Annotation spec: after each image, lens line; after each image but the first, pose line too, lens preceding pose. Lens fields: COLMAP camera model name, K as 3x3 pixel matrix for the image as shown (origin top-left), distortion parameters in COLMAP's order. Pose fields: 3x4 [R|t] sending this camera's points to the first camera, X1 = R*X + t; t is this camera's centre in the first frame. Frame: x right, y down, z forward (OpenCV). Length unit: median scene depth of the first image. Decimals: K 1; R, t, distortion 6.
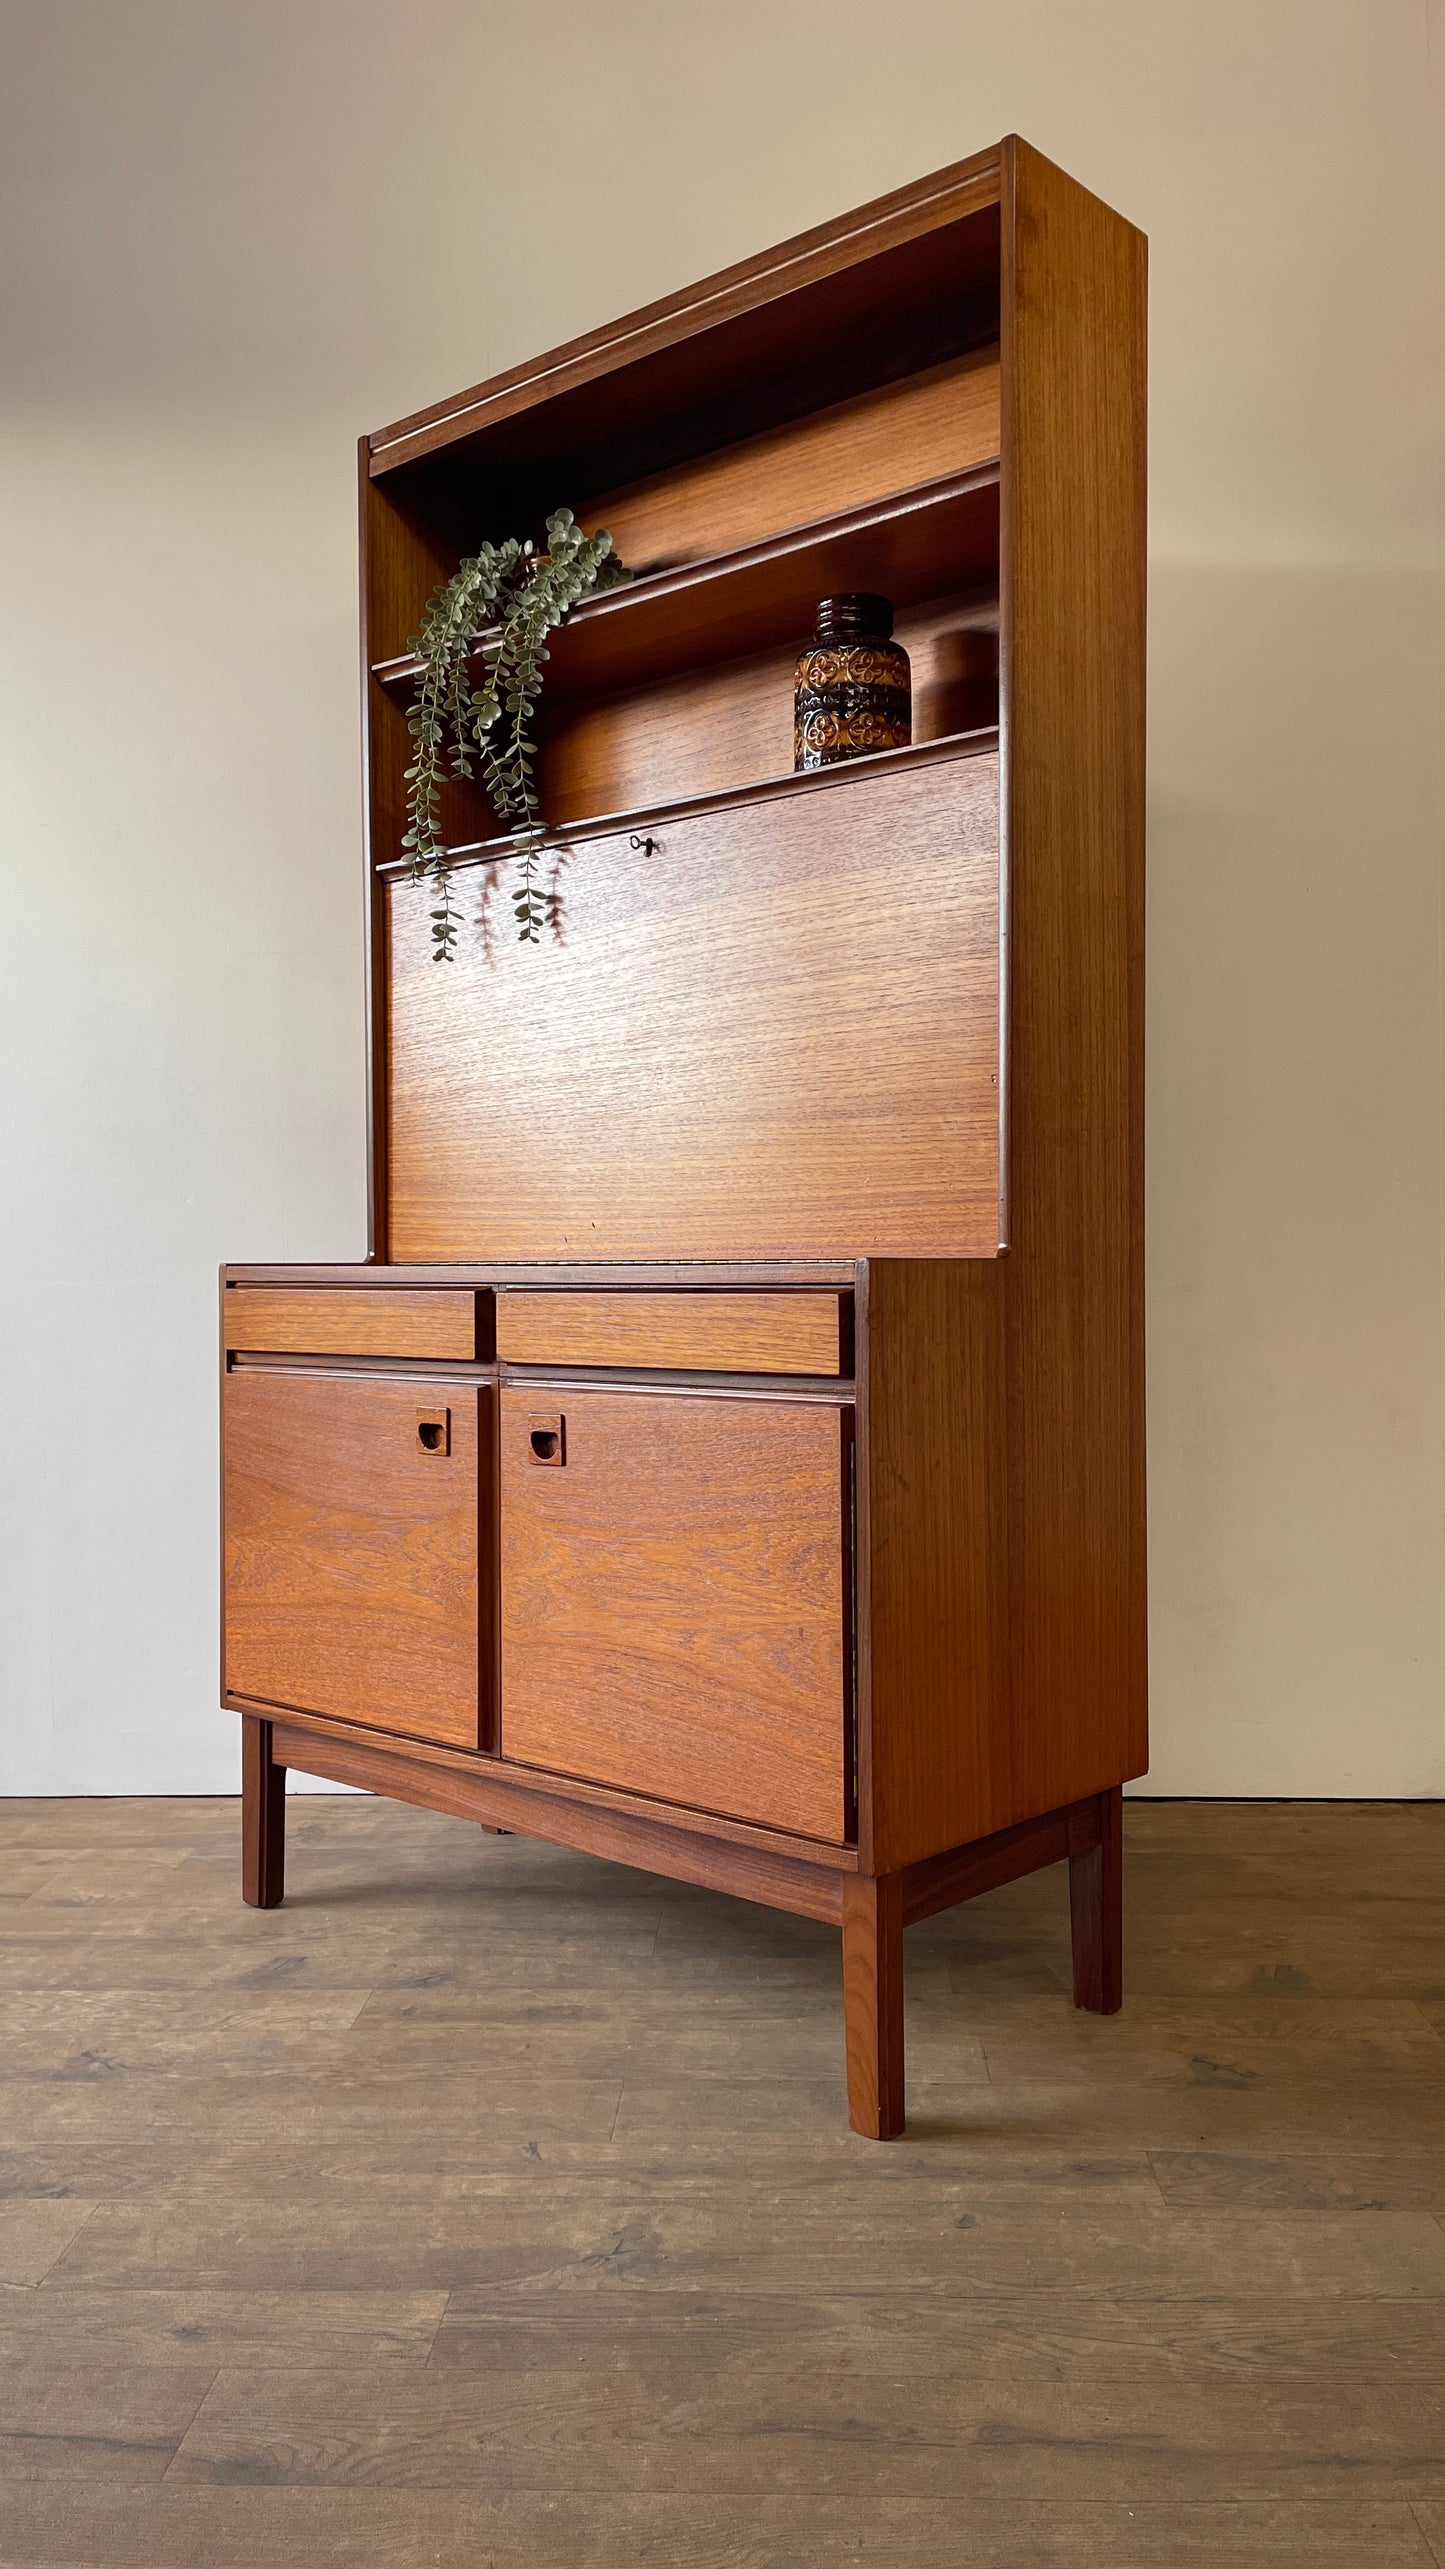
lens RADIAL K [[1941.5, 0, 718.5], [0, 1941.5, 1265.7], [0, 0, 1]] dist [0.098701, -0.127875]
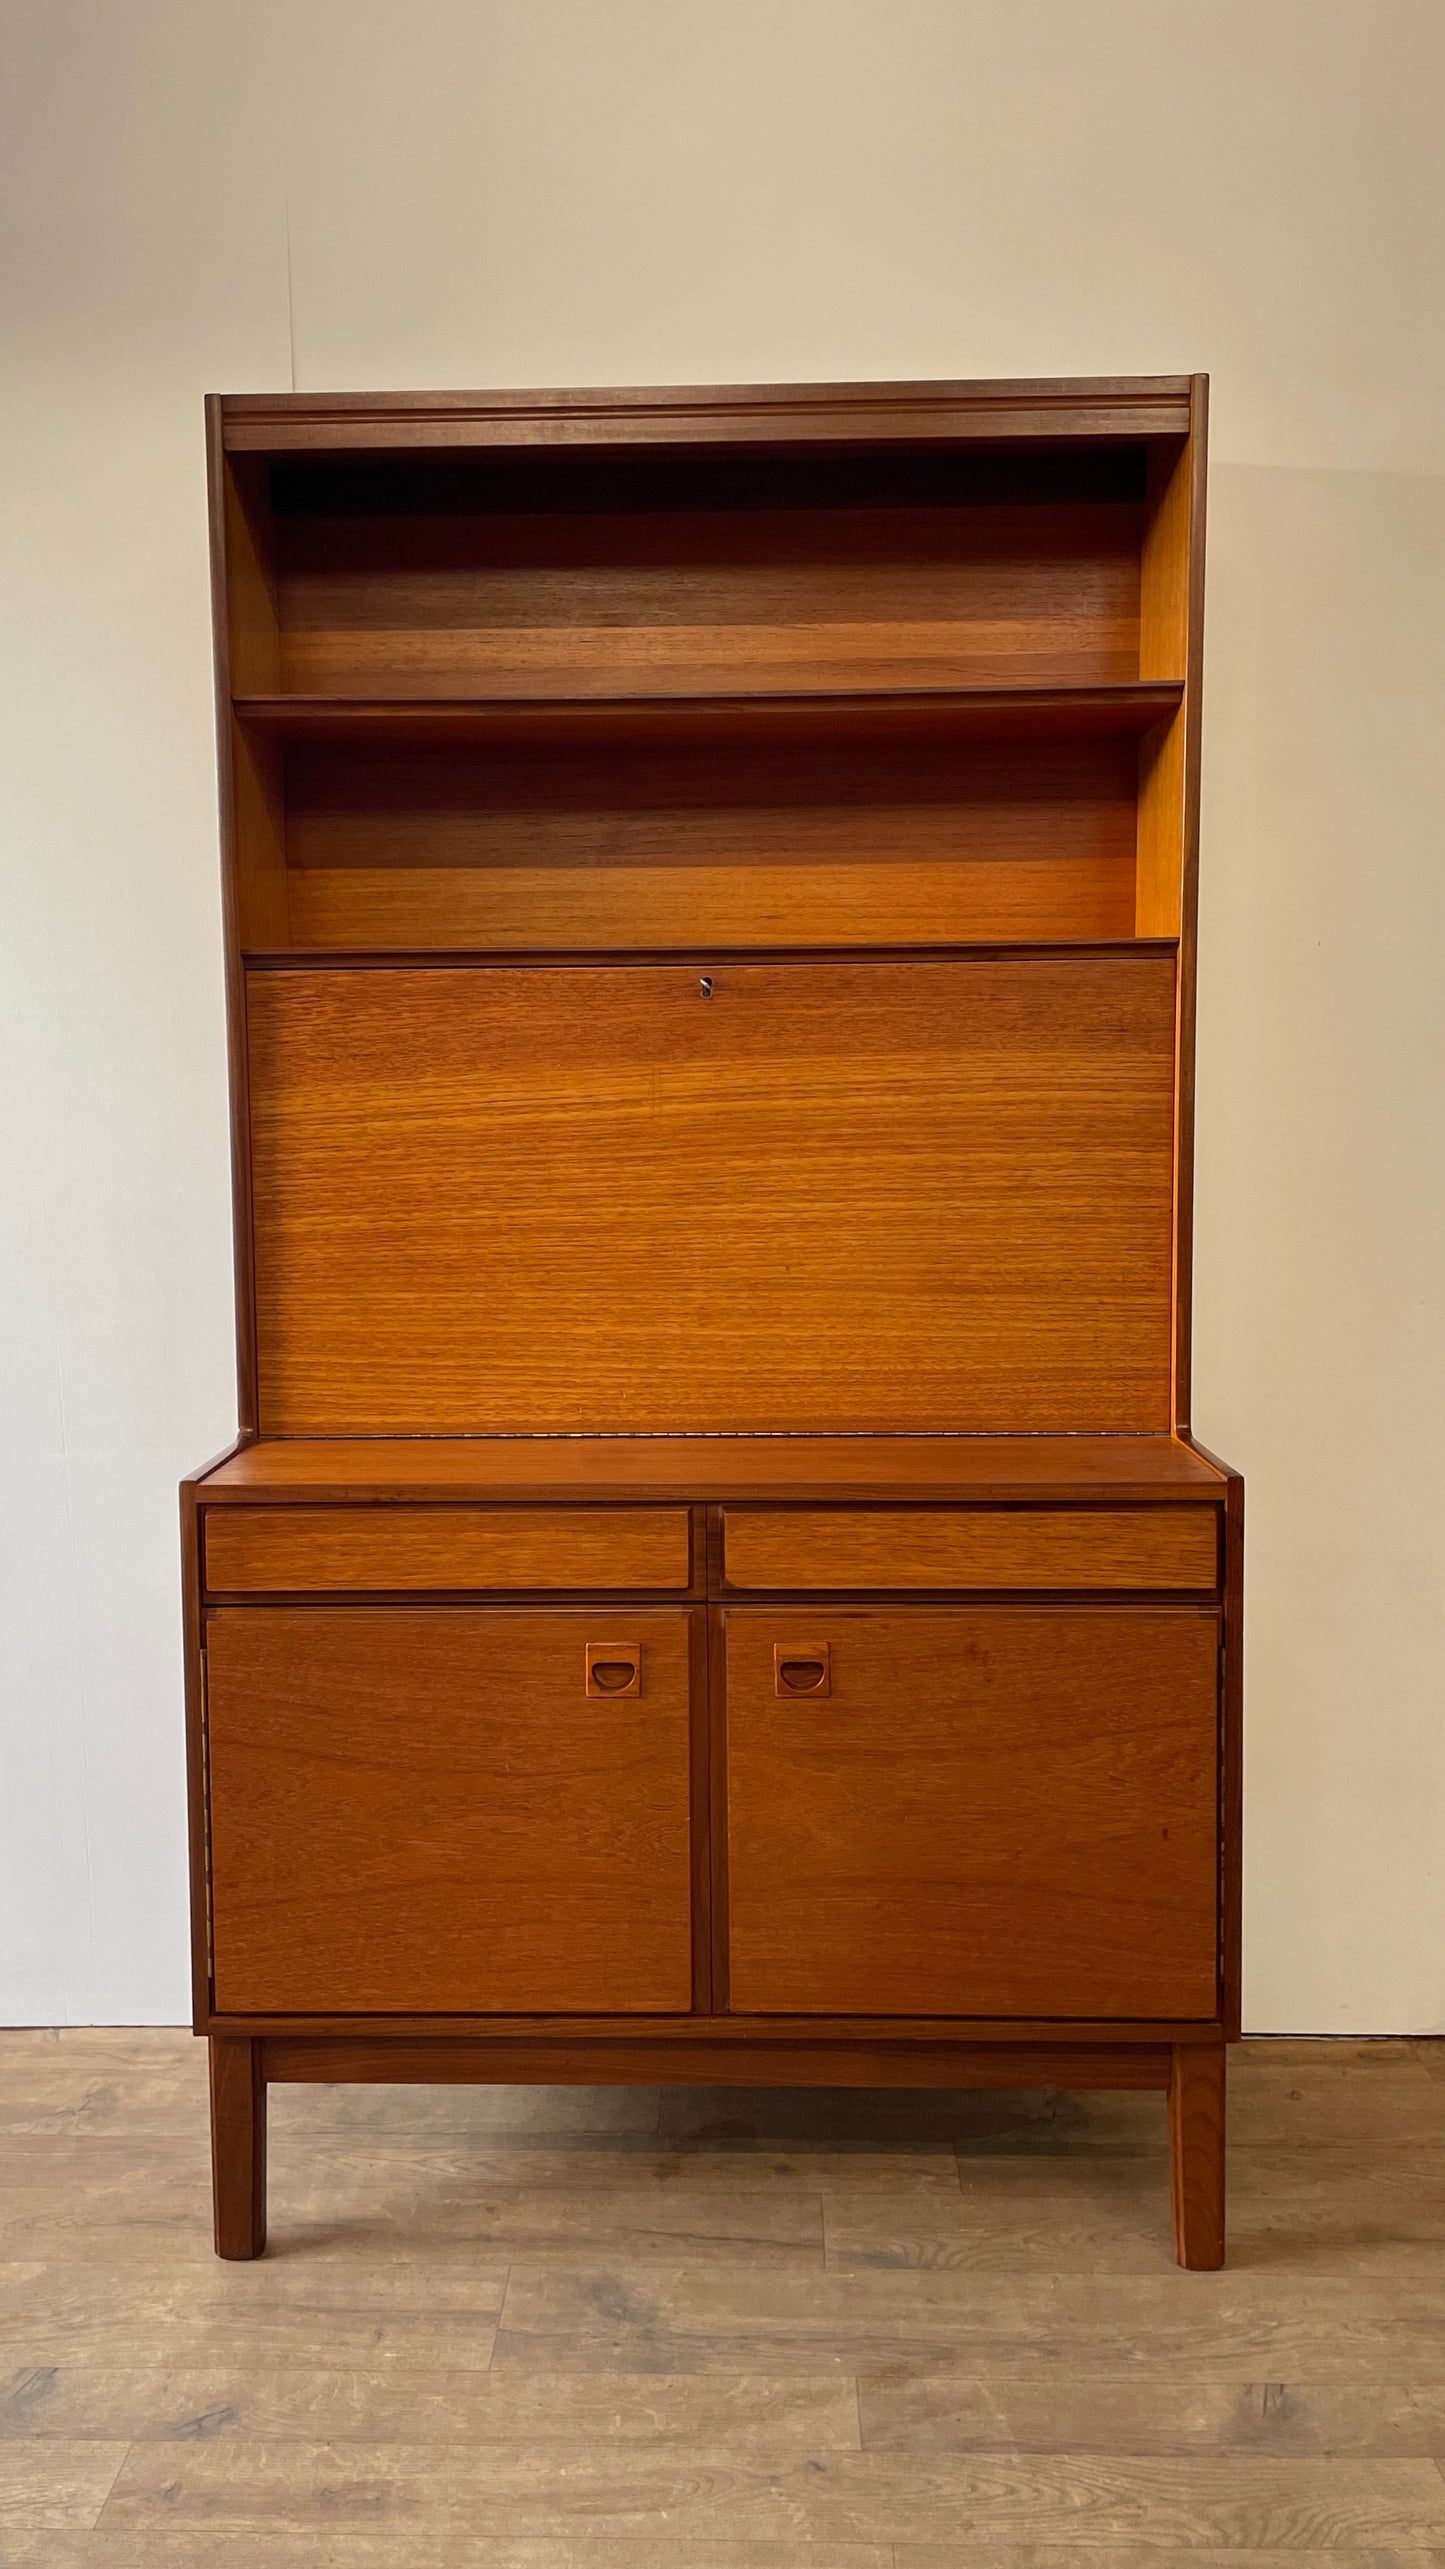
lens RADIAL K [[1967.2, 0, 679.1], [0, 1967.2, 1261.2], [0, 0, 1]] dist [0.109584, -0.144376]
pose [[0.762772, -0.059079, 0.643963, -0.682207], [0.007482, 0.996558, 0.082565, -0.171050], [-0.646624, -0.058160, 0.760589, 0.310850]]
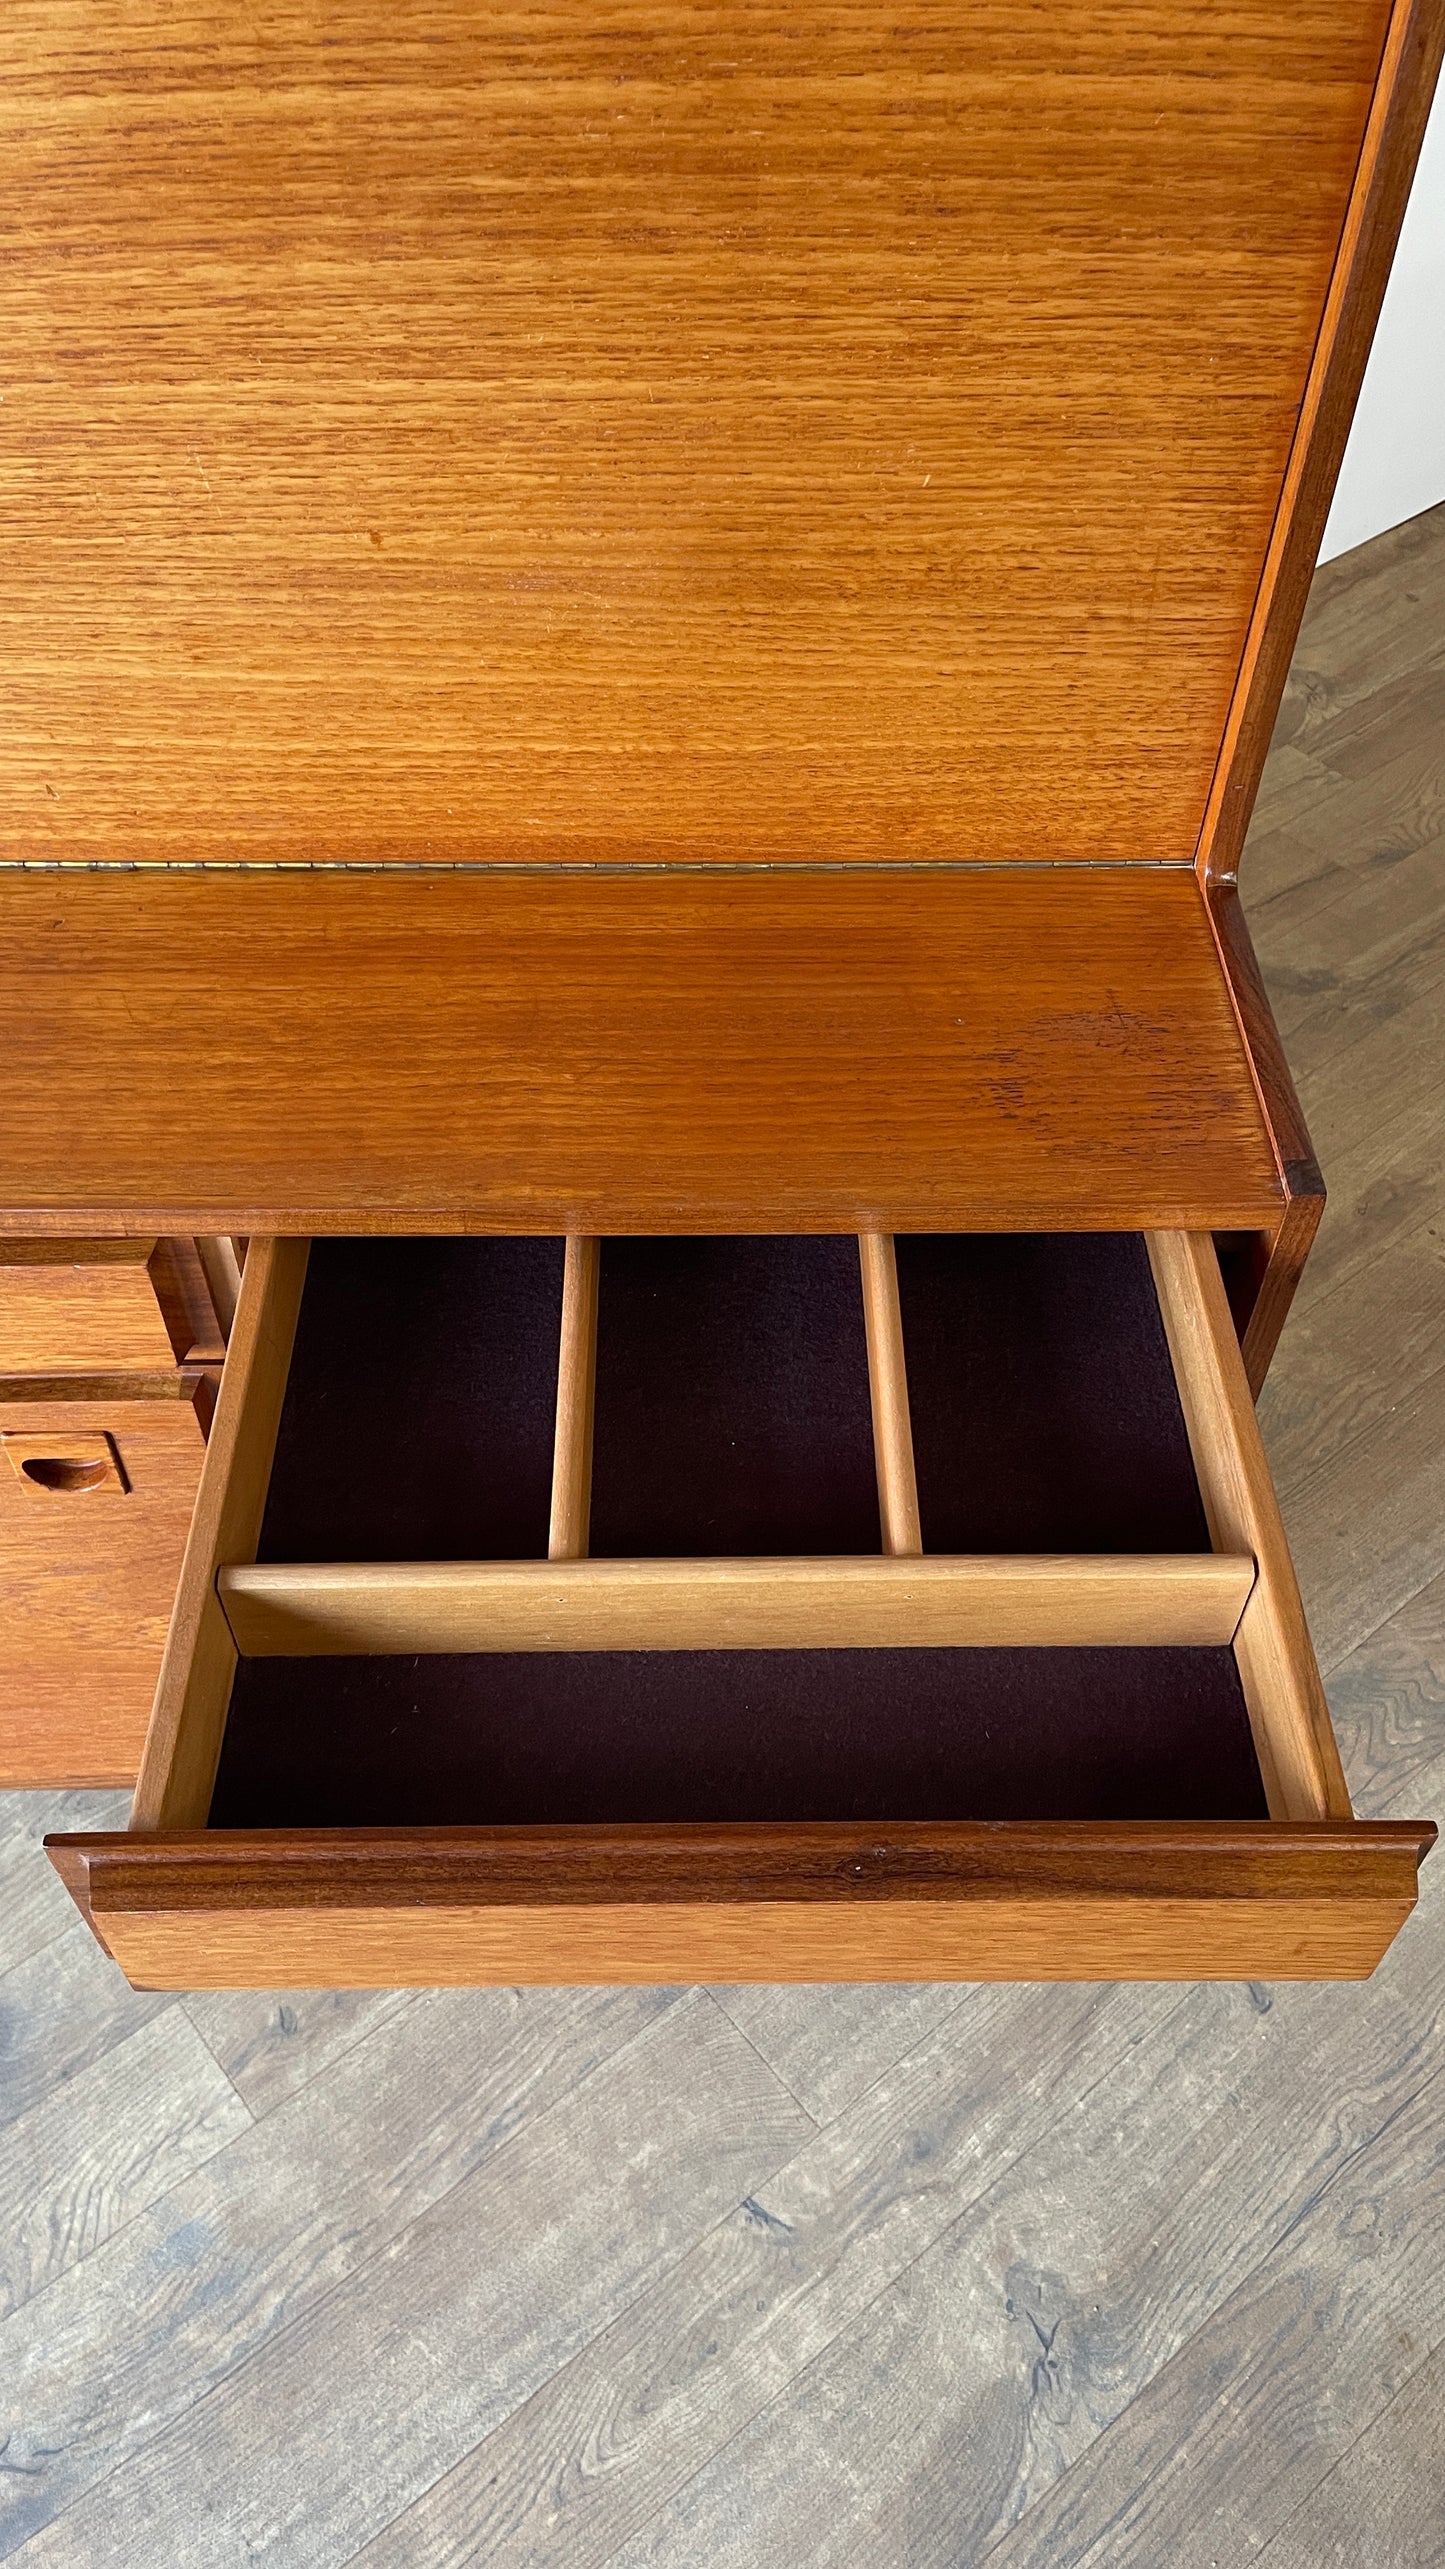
lens RADIAL K [[1941.2, 0, 713.1], [0, 1941.2, 1266.8], [0, 0, 1]] dist [0.087915, -0.115765]
pose [[0.735630, -0.500097, 0.456893, -0.221153], [-0.007068, 0.668793, 0.743415, -0.291212], [-0.677347, -0.550108, 0.488450, 0.688989]]
